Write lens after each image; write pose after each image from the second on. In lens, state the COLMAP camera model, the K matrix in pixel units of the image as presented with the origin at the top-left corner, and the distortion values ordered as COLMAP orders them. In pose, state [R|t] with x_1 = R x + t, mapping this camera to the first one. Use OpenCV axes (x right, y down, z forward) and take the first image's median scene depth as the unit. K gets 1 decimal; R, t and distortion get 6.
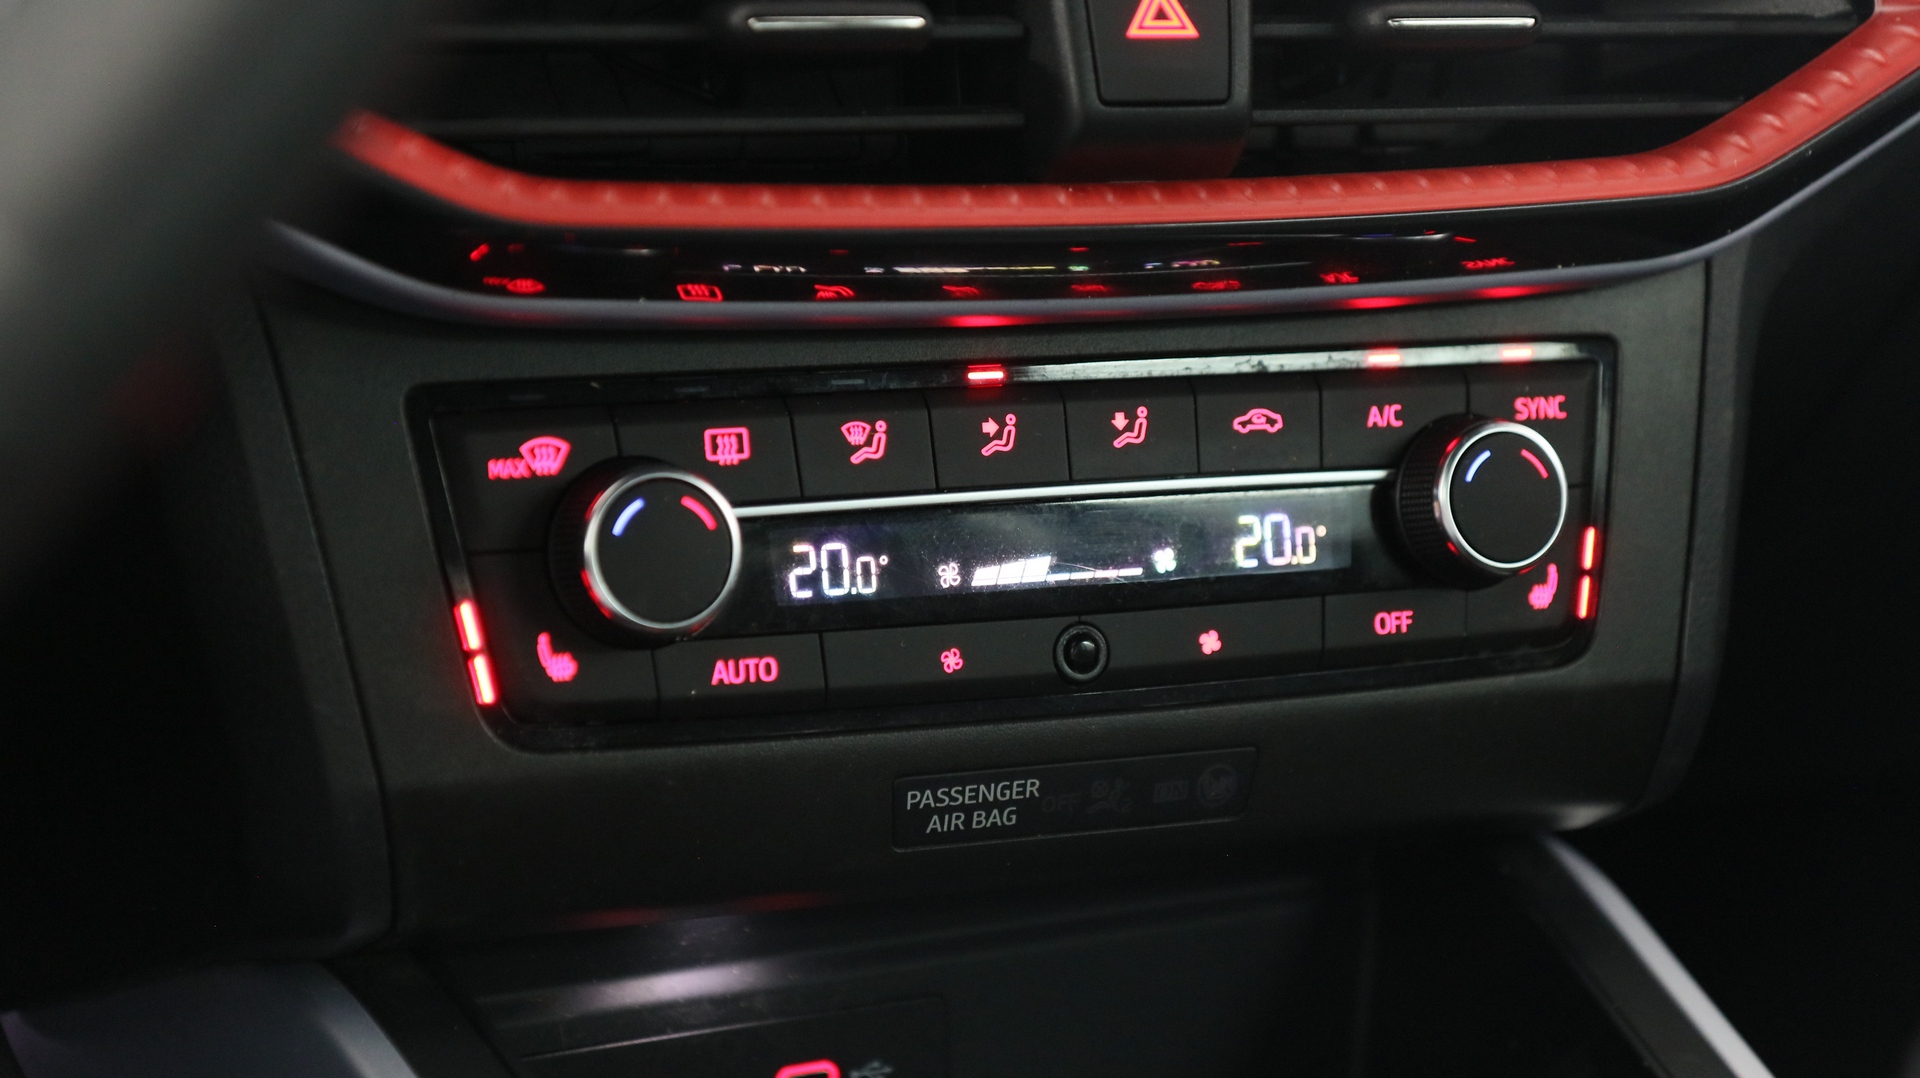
lens RADIAL K [[4301.2, 0, 960.0], [0, 4301.2, 539.0], [0, 0, 1]] dist [0.059555, 0.269567]
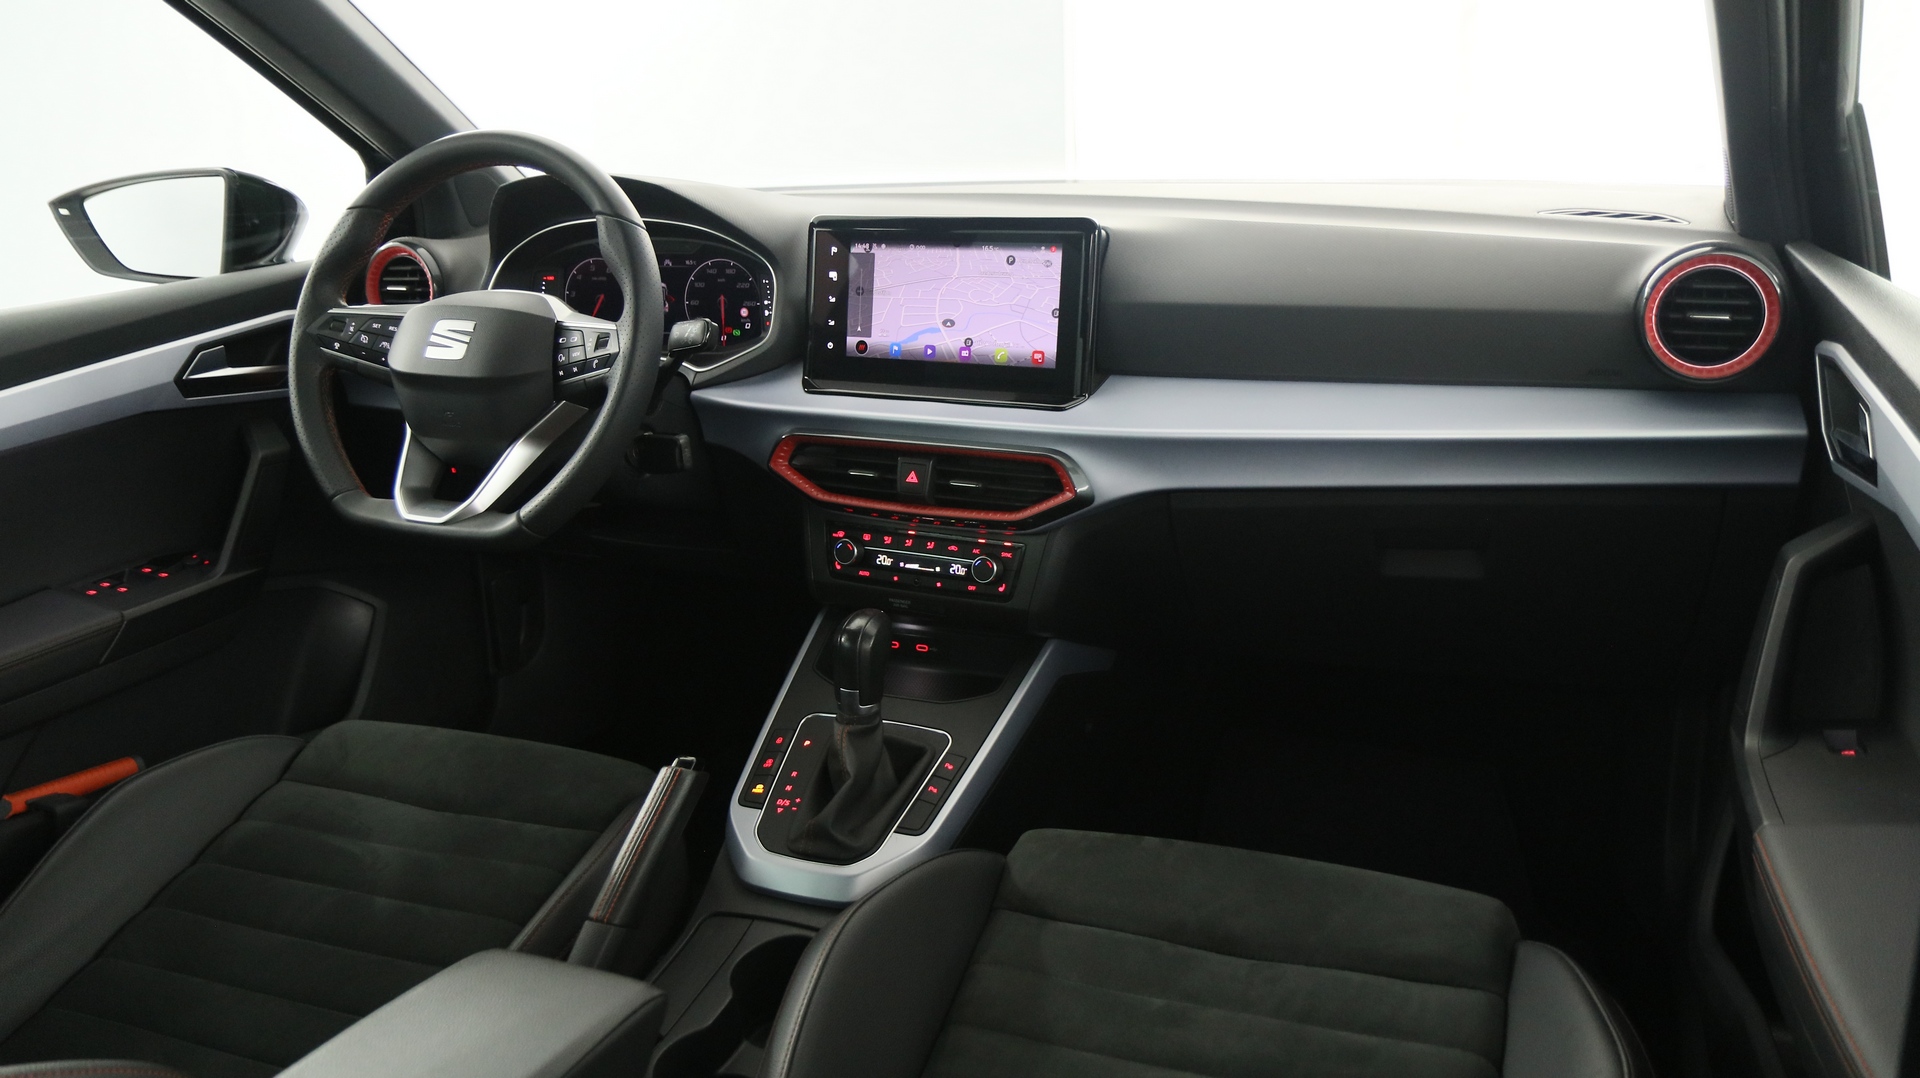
lens RADIAL K [[1460.3, 0, 960.0], [0, 1460.3, 539.0], [0, 0, 1]] dist [-0.022720, 0.012006]
pose [[0.601584, 0.165391, -0.781500, 1.628735], [-0.123055, 0.985841, 0.113911, -0.268124], [0.789274, 0.027641, 0.613418, -0.182525]]
